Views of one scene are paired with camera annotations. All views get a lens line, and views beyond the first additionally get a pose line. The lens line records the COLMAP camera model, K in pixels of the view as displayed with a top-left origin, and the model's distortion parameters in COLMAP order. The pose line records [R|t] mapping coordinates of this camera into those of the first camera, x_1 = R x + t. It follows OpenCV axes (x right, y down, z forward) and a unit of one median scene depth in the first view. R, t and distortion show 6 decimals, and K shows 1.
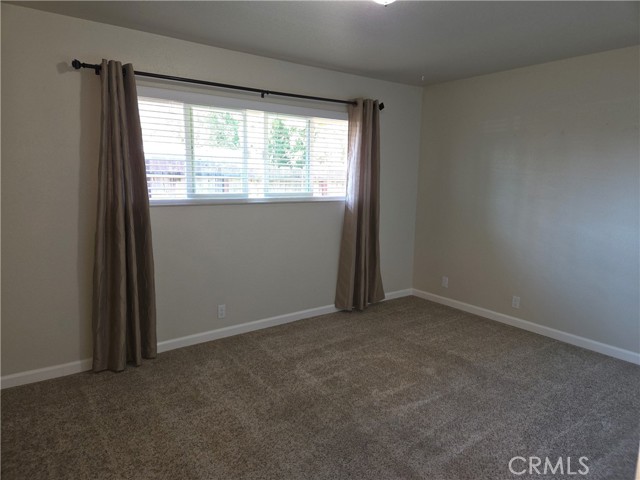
lens RADIAL K [[425.8, 0, 317.6], [0, 425.8, 237.0], [0, 0, 1]] dist [0.085855, -0.076248]
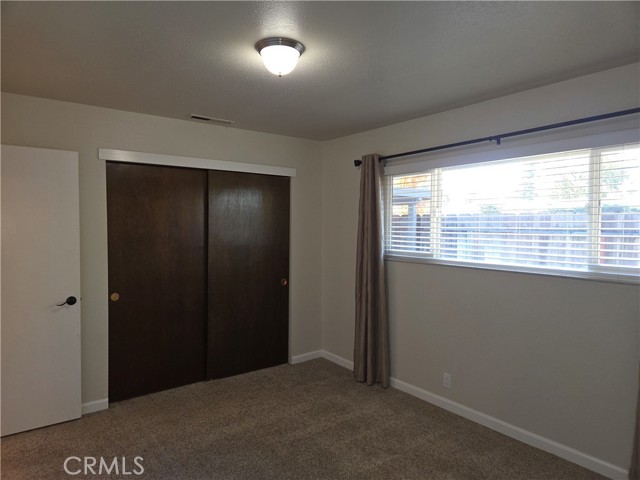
lens RADIAL K [[425.8, 0, 317.6], [0, 425.8, 237.0], [0, 0, 1]] dist [0.085855, -0.076248]
pose [[0.007381, 0.012009, -0.999901, 0.810558], [-0.152373, 0.988265, 0.010744, -0.114791], [0.988296, 0.152278, 0.009124, 0.764520]]
